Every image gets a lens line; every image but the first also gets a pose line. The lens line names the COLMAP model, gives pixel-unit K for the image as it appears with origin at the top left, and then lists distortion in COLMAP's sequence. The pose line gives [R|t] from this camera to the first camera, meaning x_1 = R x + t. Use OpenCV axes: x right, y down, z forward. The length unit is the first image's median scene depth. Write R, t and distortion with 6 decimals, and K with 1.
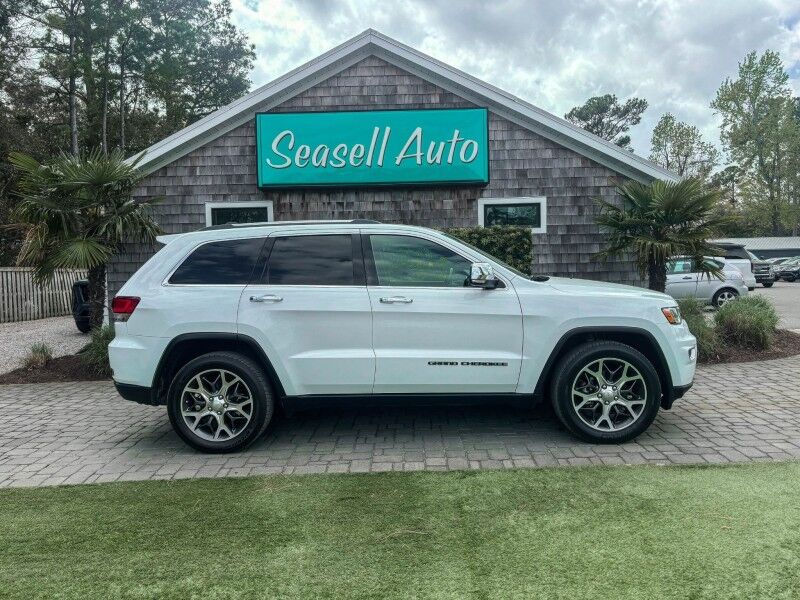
lens RADIAL K [[744.0, 0, 399.9], [0, 744.0, 301.1], [0, 0, 1]] dist [0.028315, -0.002074]
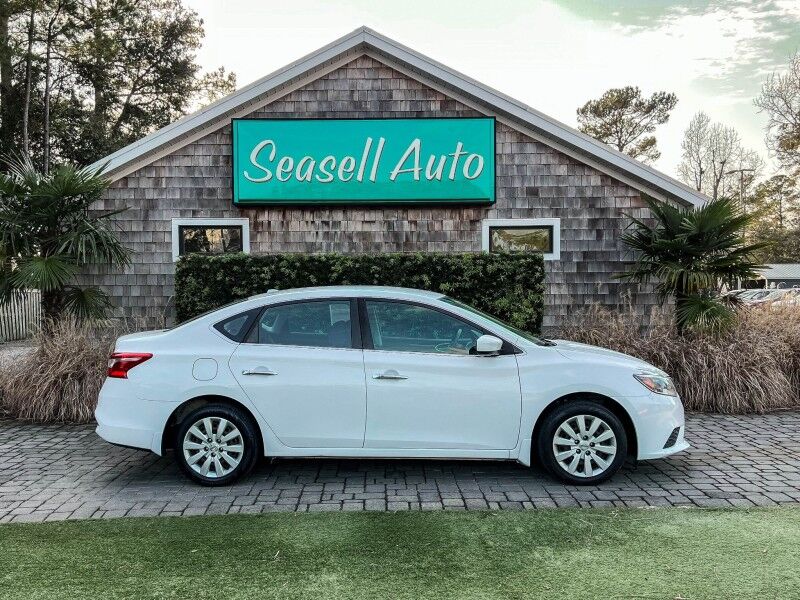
lens RADIAL K [[954.5, 0, 362.5], [0, 954.5, 313.3], [0, 0, 1]] dist [0.102653, -0.251260]
pose [[0.999861, 0.015748, 0.005481, -0.041729], [-0.015631, 0.999661, -0.020836, -0.001016], [-0.005807, 0.020747, 0.999768, -0.129797]]
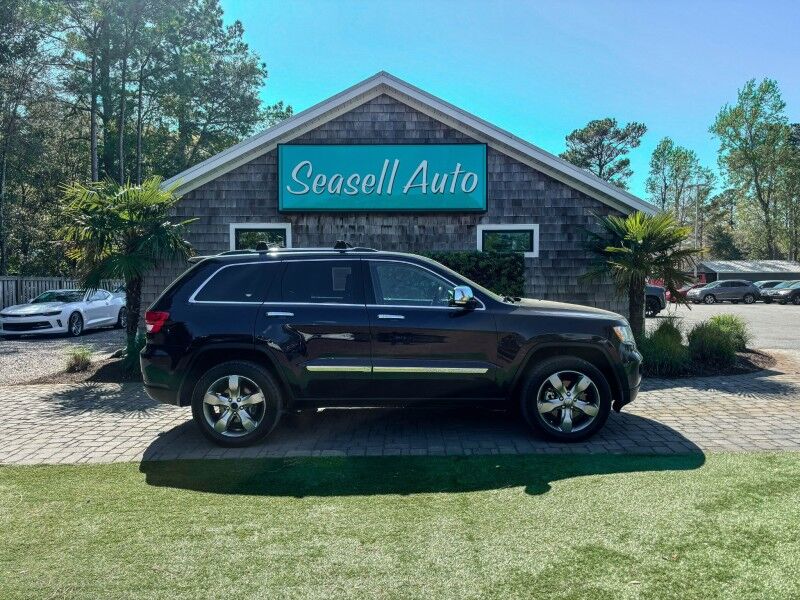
lens RADIAL K [[770.9, 0, 398.9], [0, 770.9, 299.6], [0, 0, 1]] dist [0.051509, -0.006826]
pose [[0.999813, 0.019342, 0.000181, -0.009209], [-0.019335, 0.999610, -0.020139, -0.001611], [-0.000570, 0.020132, 0.999797, -0.143594]]
